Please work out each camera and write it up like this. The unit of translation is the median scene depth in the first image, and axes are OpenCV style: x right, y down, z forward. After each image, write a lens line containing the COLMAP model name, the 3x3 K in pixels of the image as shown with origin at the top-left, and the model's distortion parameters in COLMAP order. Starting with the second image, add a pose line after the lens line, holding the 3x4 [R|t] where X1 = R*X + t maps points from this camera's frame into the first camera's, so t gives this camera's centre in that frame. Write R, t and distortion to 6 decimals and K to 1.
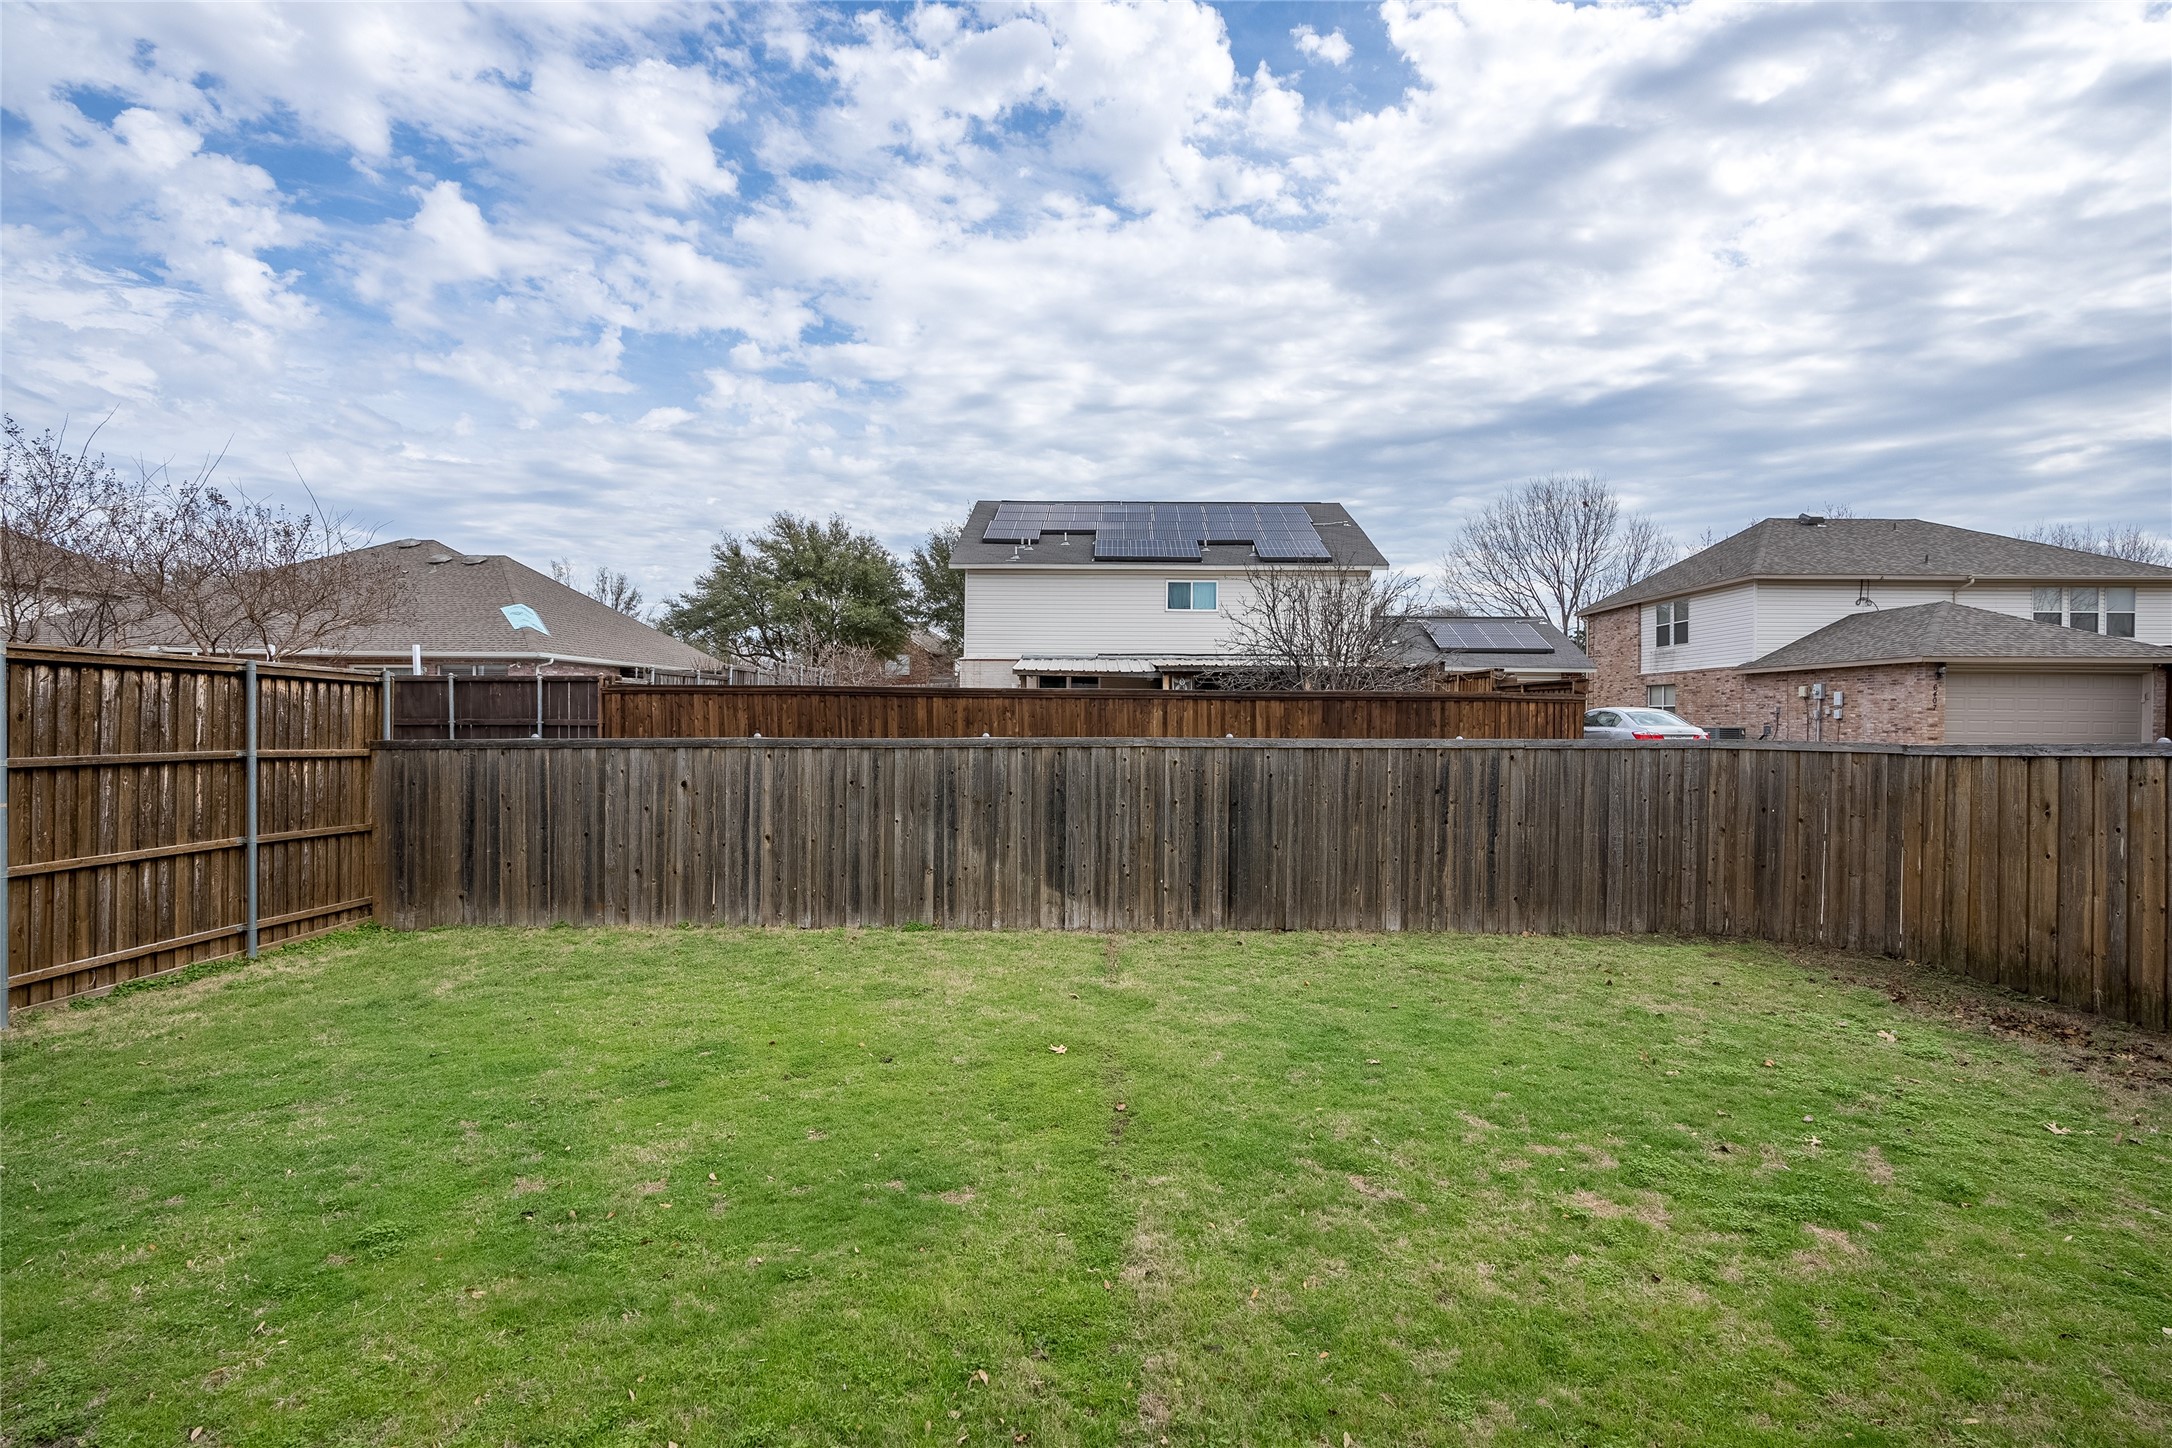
lens RADIAL K [[974.7, 0, 1097.1], [0, 974.7, 725.6], [0, 0, 1]] dist [-0.004304, 0.000192]
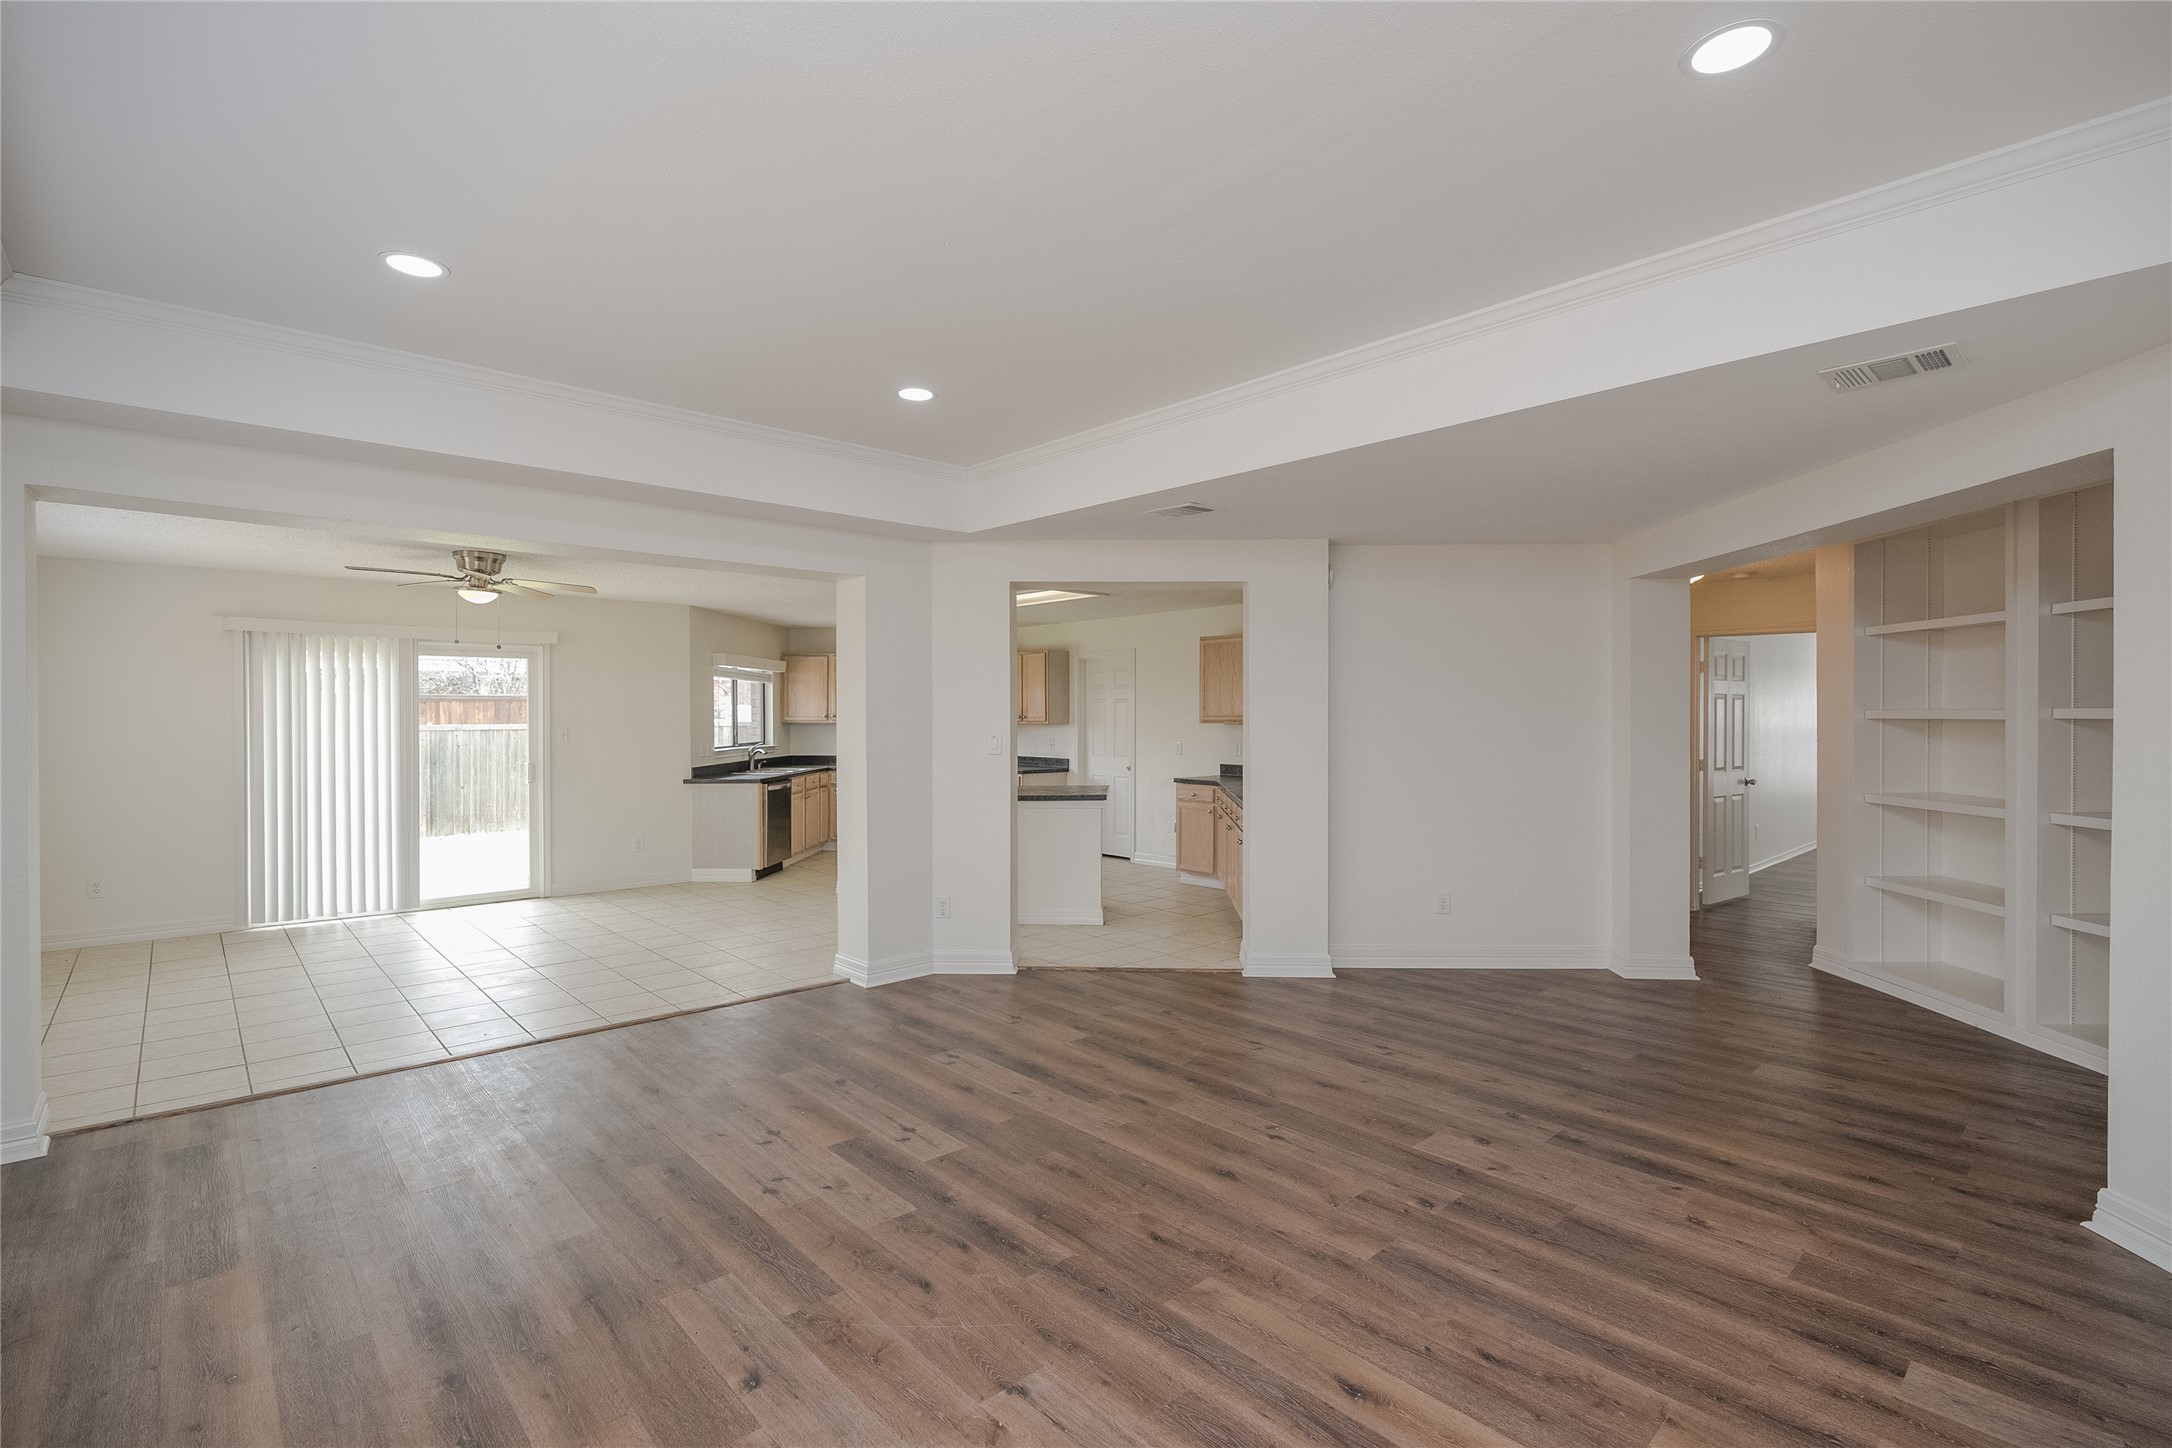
lens RADIAL K [[993.8, 0, 1092.6], [0, 993.8, 725.5], [0, 0, 1]] dist [-0.002720, -0.000037]
pose [[0.722647, -0.015326, 0.691047, -0.224134], [0.014821, 0.999868, 0.006676, 0.019527], [-0.691058, 0.005418, 0.722779, -1.043305]]
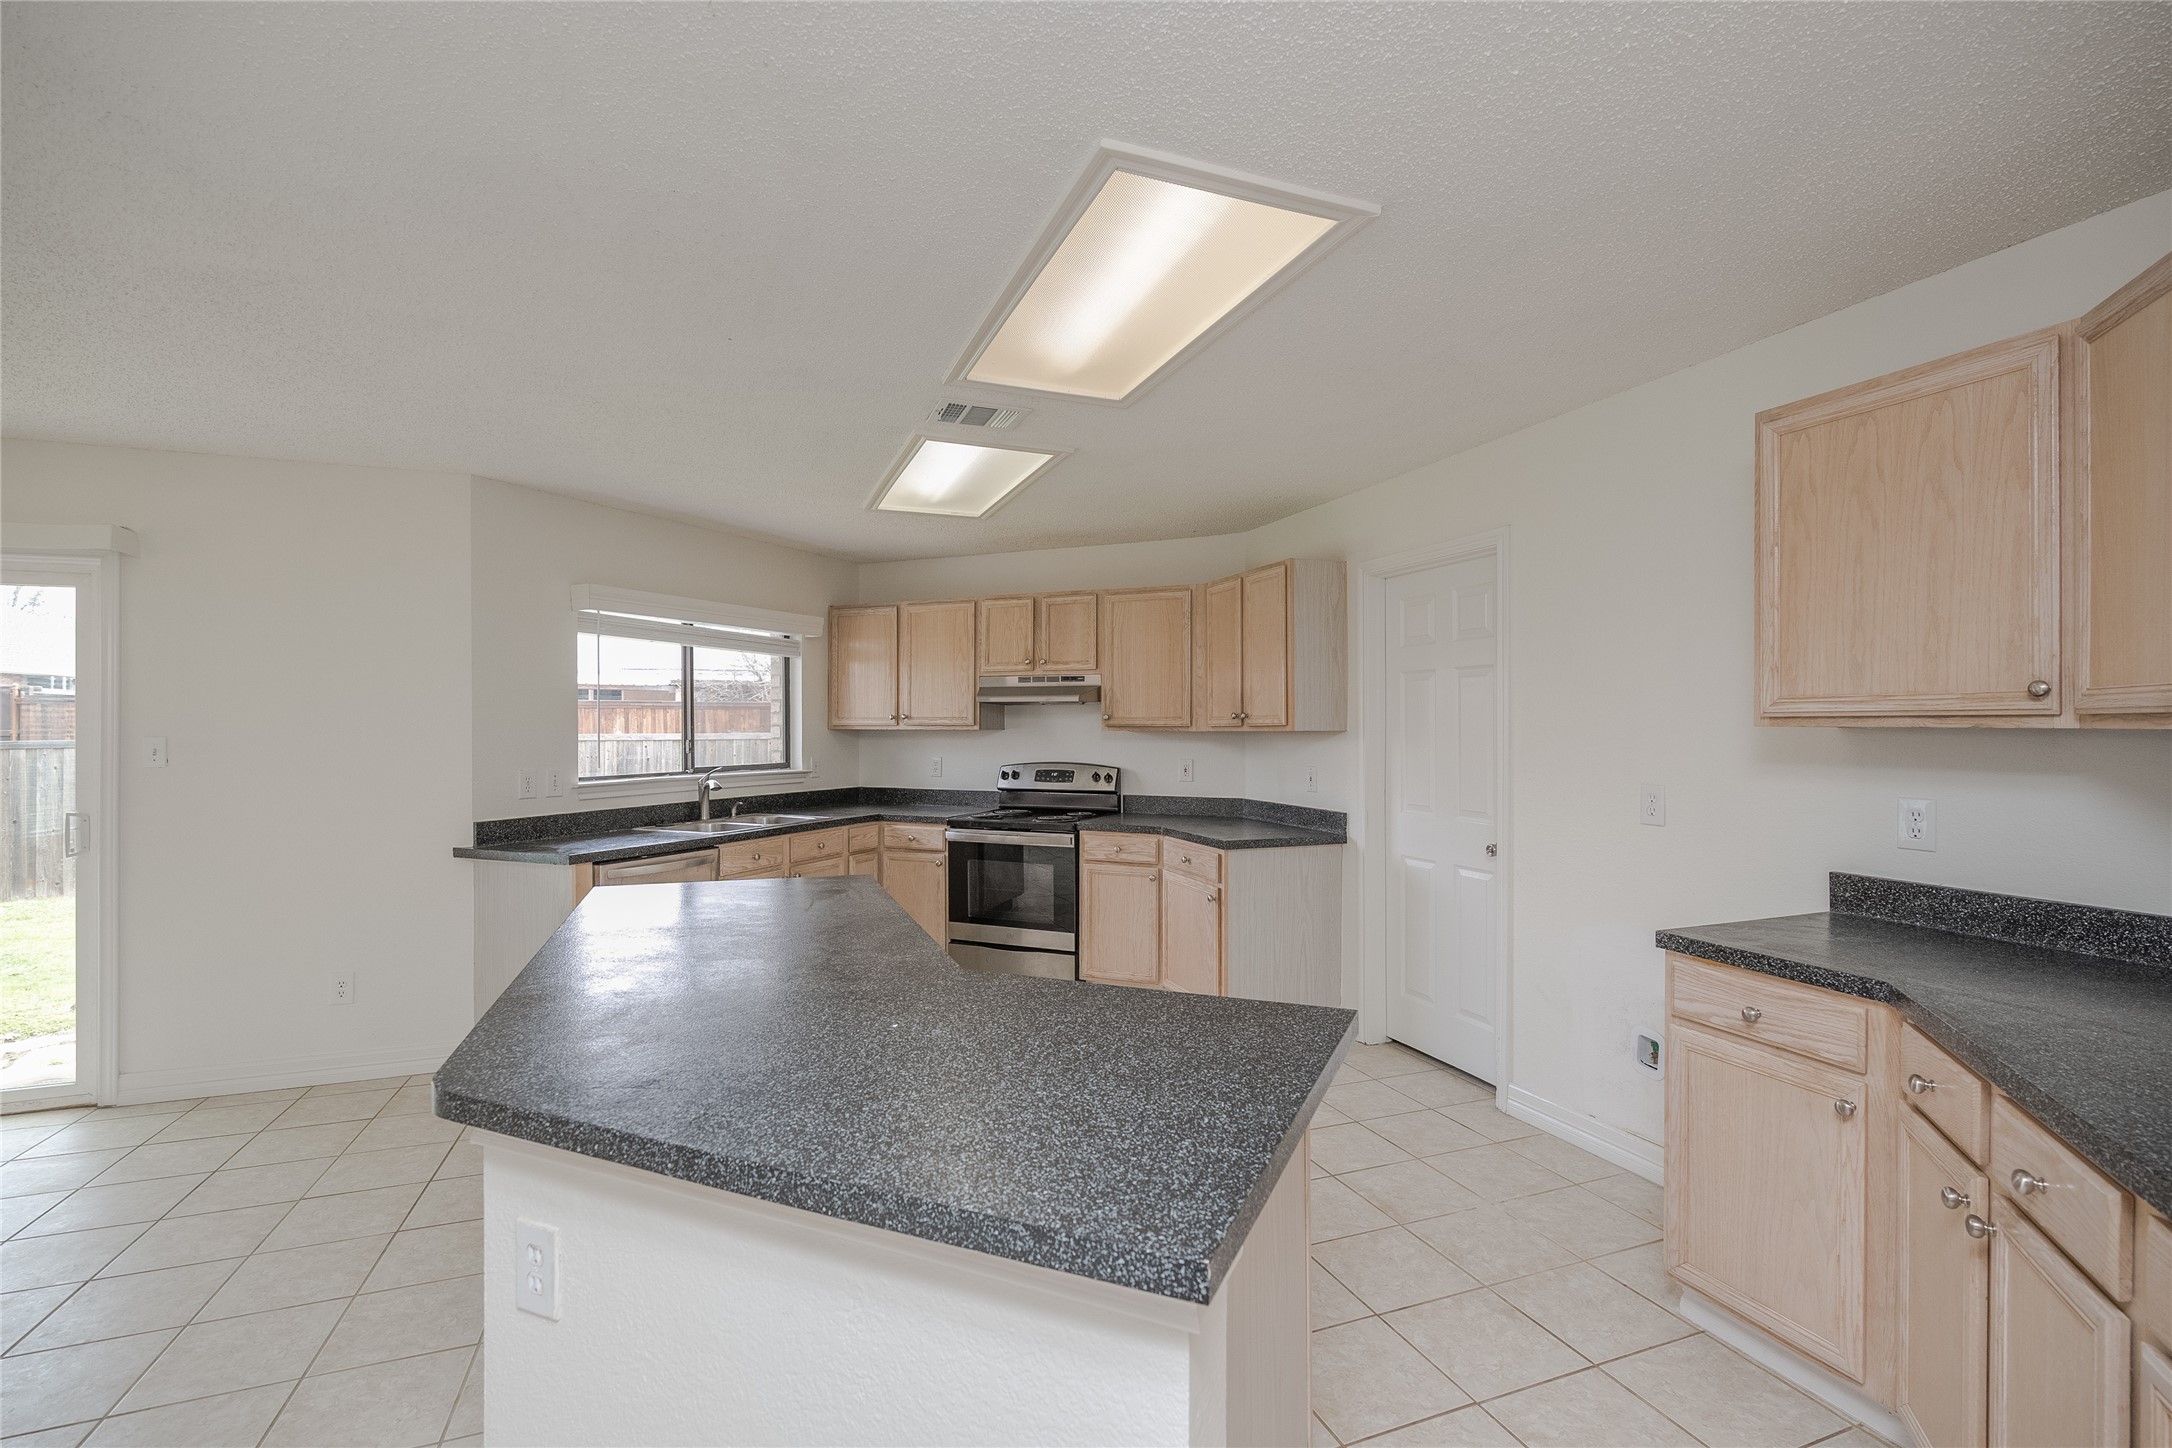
lens RADIAL K [[974.7, 0, 1097.1], [0, 974.7, 725.6], [0, 0, 1]] dist [-0.004304, 0.000192]
pose [[0.925450, -0.008583, 0.378772, 0.249607], [0.013704, 0.999847, -0.010827, 0.025609], [-0.378621, 0.015210, 0.925427, -0.596691]]
